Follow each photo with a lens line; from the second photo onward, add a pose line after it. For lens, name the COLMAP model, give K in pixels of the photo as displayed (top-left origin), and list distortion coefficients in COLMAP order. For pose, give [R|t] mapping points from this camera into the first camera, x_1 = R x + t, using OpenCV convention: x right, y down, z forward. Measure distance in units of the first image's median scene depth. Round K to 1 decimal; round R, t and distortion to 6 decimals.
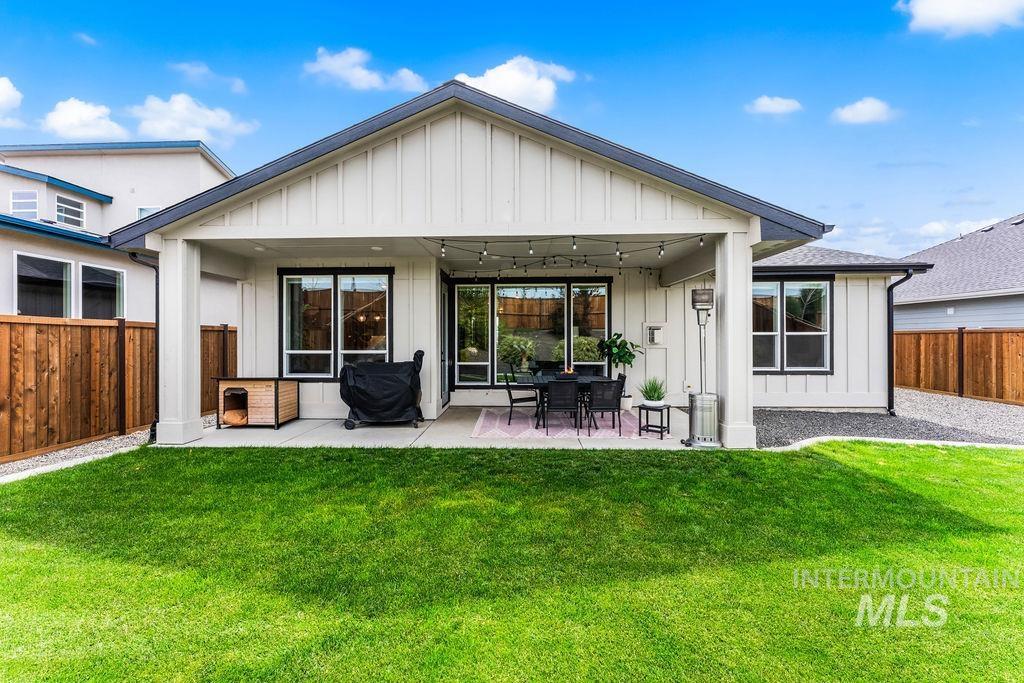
lens RADIAL K [[408.6, 0, 511.1], [0, 408.6, 336.8], [0, 0, 1]] dist [-0.000125, -0.000327]
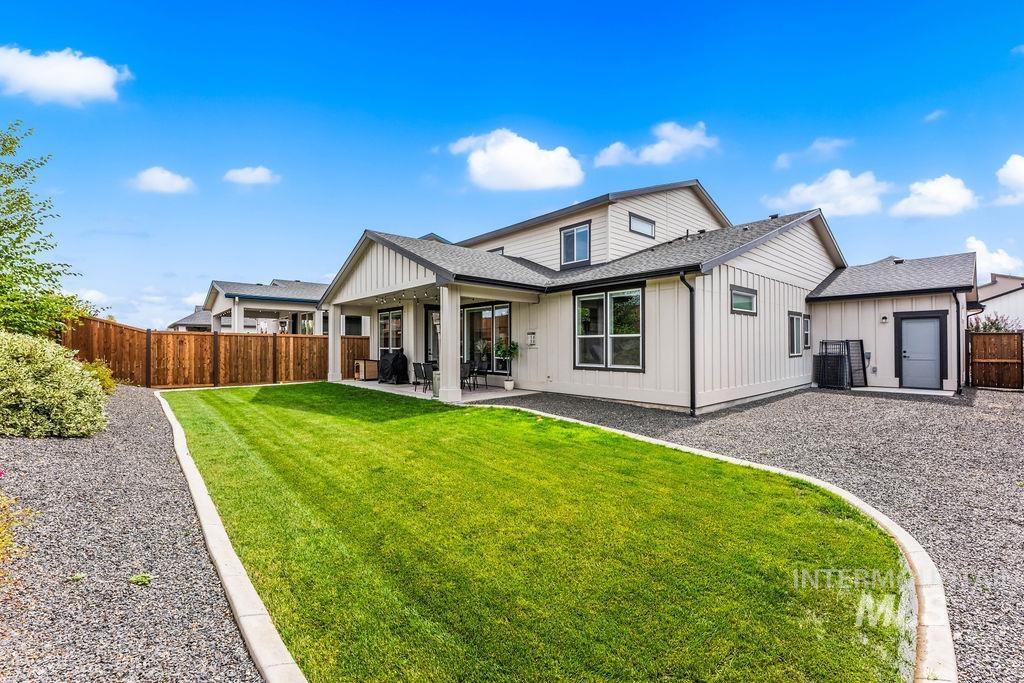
lens RADIAL K [[422.8, 0, 510.4], [0, 422.8, 343.7], [0, 0, 1]] dist [0.001376, 0.000339]
pose [[0.689521, -0.003741, -0.724256, 1.558365], [0.000927, 0.999990, -0.004283, 0.021826], [0.724265, 0.002282, 0.689518, -0.047632]]
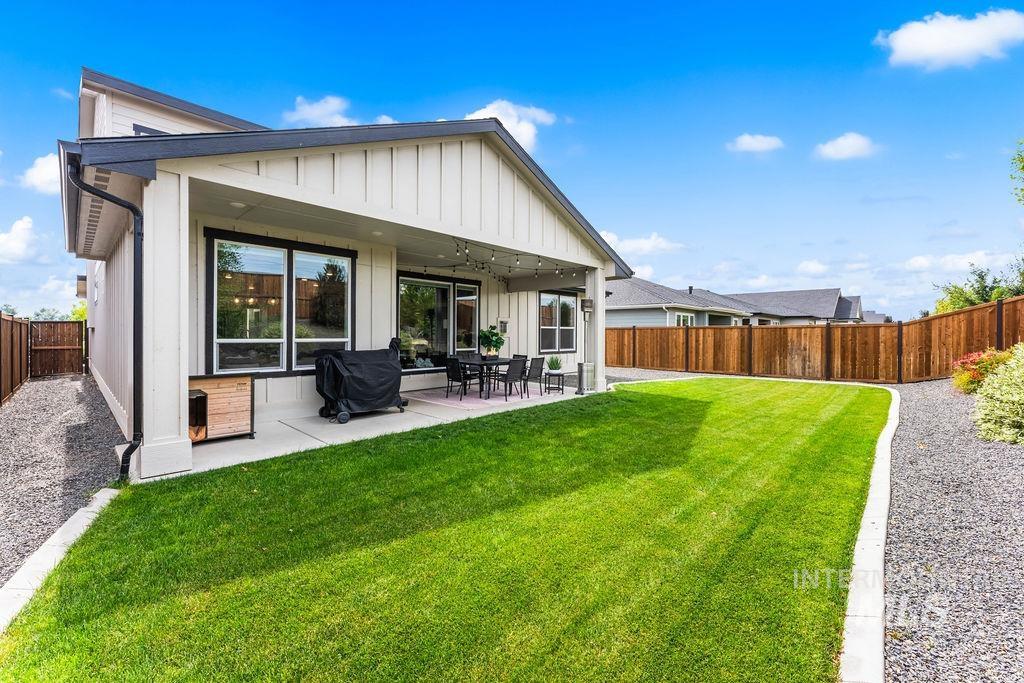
lens RADIAL K [[408.6, 0, 506.6], [0, 408.6, 334.8], [0, 0, 1]] dist [-0.000125, -0.000327]
pose [[0.667787, 0.003754, 0.744343, -0.755262], [-0.007381, 0.999972, 0.001578, 0.020805], [-0.744315, -0.006548, 0.667796, 0.101831]]
